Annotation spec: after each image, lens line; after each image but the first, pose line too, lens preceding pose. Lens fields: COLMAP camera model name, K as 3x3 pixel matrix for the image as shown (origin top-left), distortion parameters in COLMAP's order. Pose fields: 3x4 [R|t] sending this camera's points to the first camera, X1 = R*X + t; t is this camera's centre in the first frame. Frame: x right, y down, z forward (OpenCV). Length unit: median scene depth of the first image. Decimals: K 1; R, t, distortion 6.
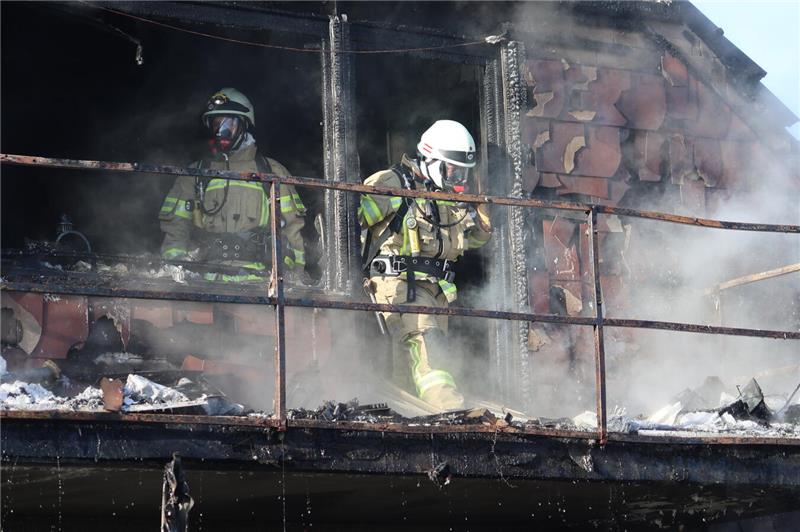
lens RADIAL K [[2935.7, 0, 400.0], [0, 2935.7, 266.0], [0, 0, 1]] dist [-0.139226, -0.641804]
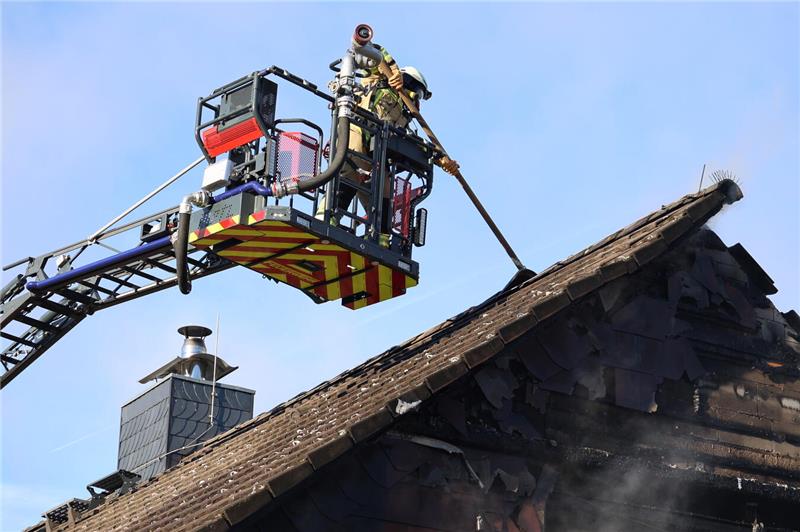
lens RADIAL K [[2161.6, 0, 400.0], [0, 2161.6, 266.0], [0, 0, 1]] dist [-0.381222, -0.587516]
pose [[0.998612, 0.052640, -0.001645, -0.233830], [-0.052063, 0.981981, -0.181668, -0.012694], [-0.007948, 0.181501, 0.983359, -0.057181]]
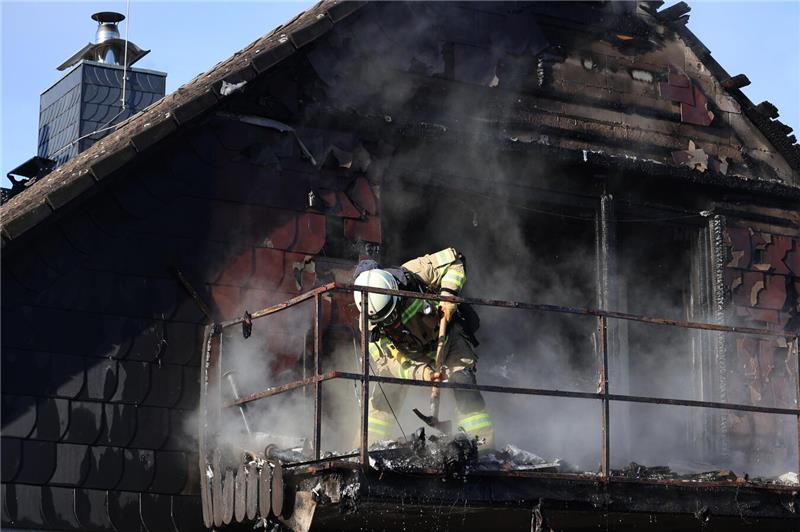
lens RADIAL K [[2161.6, 0, 400.0], [0, 2161.6, 266.0], [0, 0, 1]] dist [-0.381222, -0.587516]
pose [[0.999609, 0.026737, -0.008191, -0.132218], [-0.026978, 0.999159, -0.030880, -0.016765], [0.007359, 0.031089, 0.999490, -0.081738]]
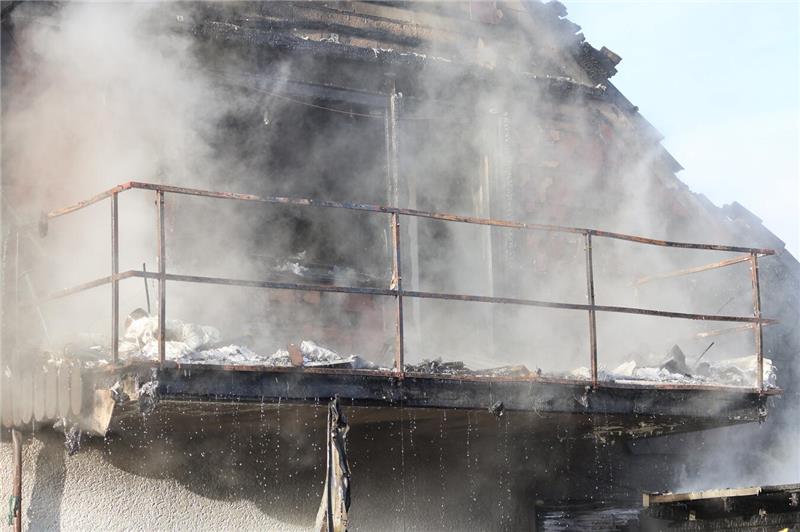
lens RADIAL K [[2161.6, 0, 400.0], [0, 2161.6, 266.0], [0, 0, 1]] dist [-0.381222, -0.587516]
pose [[0.995183, 0.018007, 0.096365, -0.141223], [-0.019543, 0.999696, 0.015018, -0.017490], [-0.096065, -0.016829, 0.995233, -0.090400]]
